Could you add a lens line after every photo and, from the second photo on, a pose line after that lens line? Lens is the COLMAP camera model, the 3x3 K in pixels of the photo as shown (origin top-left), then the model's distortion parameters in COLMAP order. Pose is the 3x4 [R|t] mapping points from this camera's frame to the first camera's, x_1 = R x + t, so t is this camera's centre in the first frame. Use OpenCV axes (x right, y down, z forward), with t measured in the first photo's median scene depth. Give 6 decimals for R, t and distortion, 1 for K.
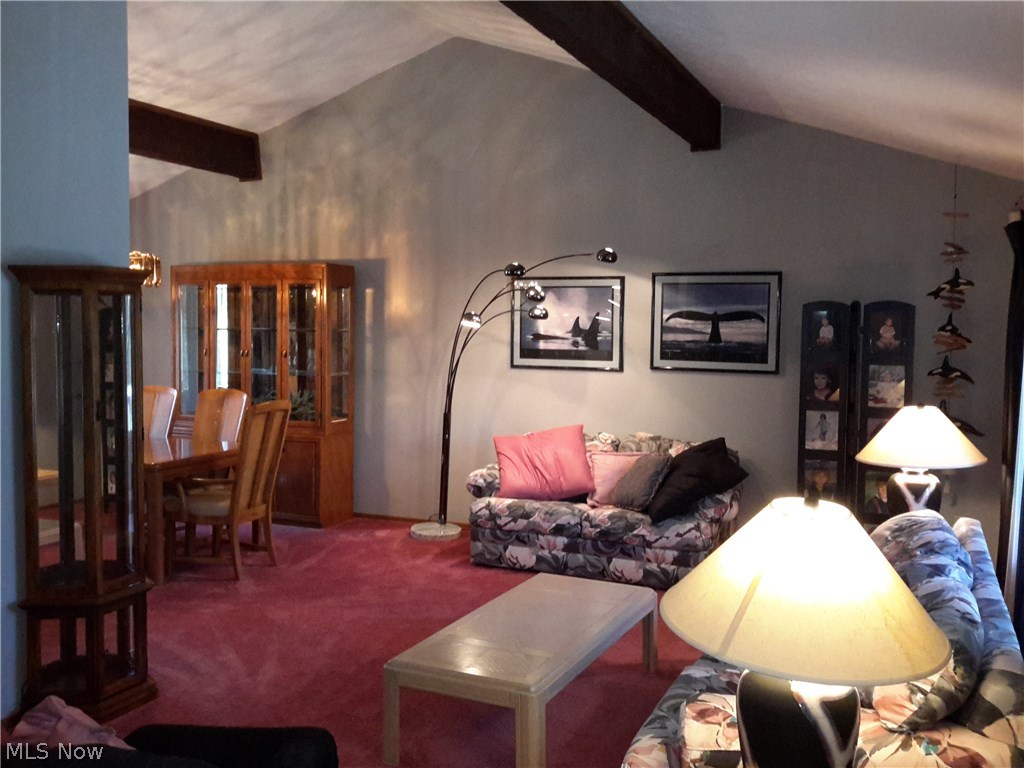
lens RADIAL K [[932.9, 0, 514.7], [0, 932.9, 363.5], [0, 0, 1]] dist [0.167882, -0.506983]
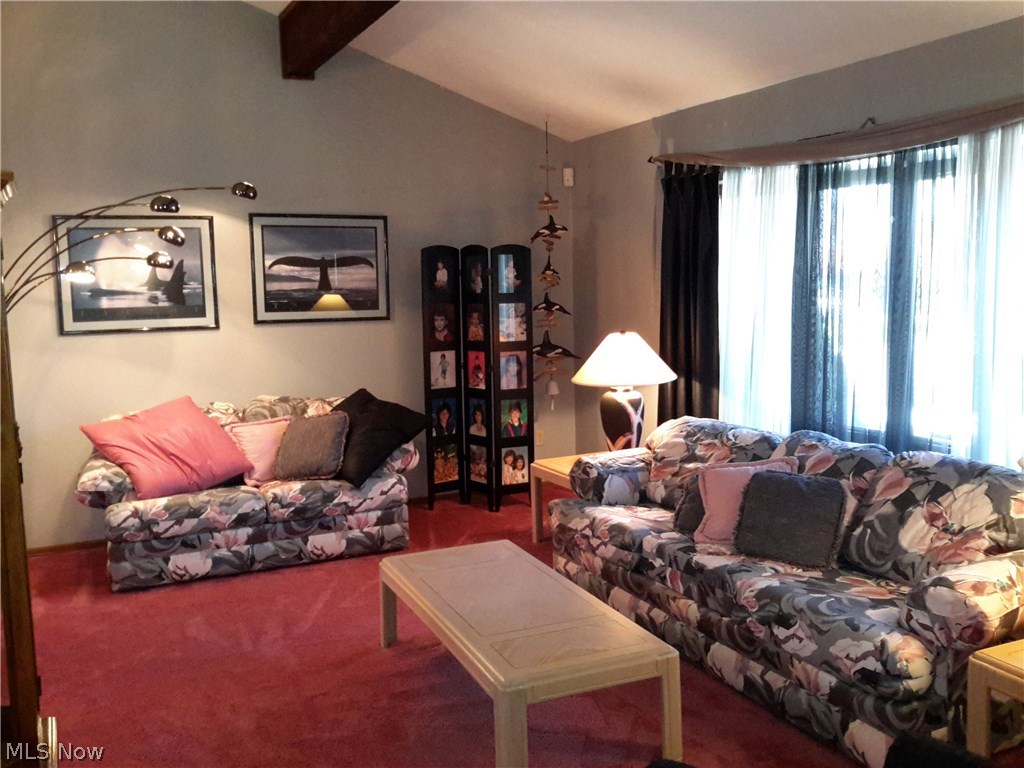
lens RADIAL K [[932.9, 0, 514.7], [0, 932.9, 363.5], [0, 0, 1]] dist [0.167882, -0.506983]
pose [[0.655234, -0.098326, 0.749000, -0.394666], [0.061288, 0.995144, 0.077023, -0.010854], [-0.752936, -0.004564, 0.658078, 0.255447]]
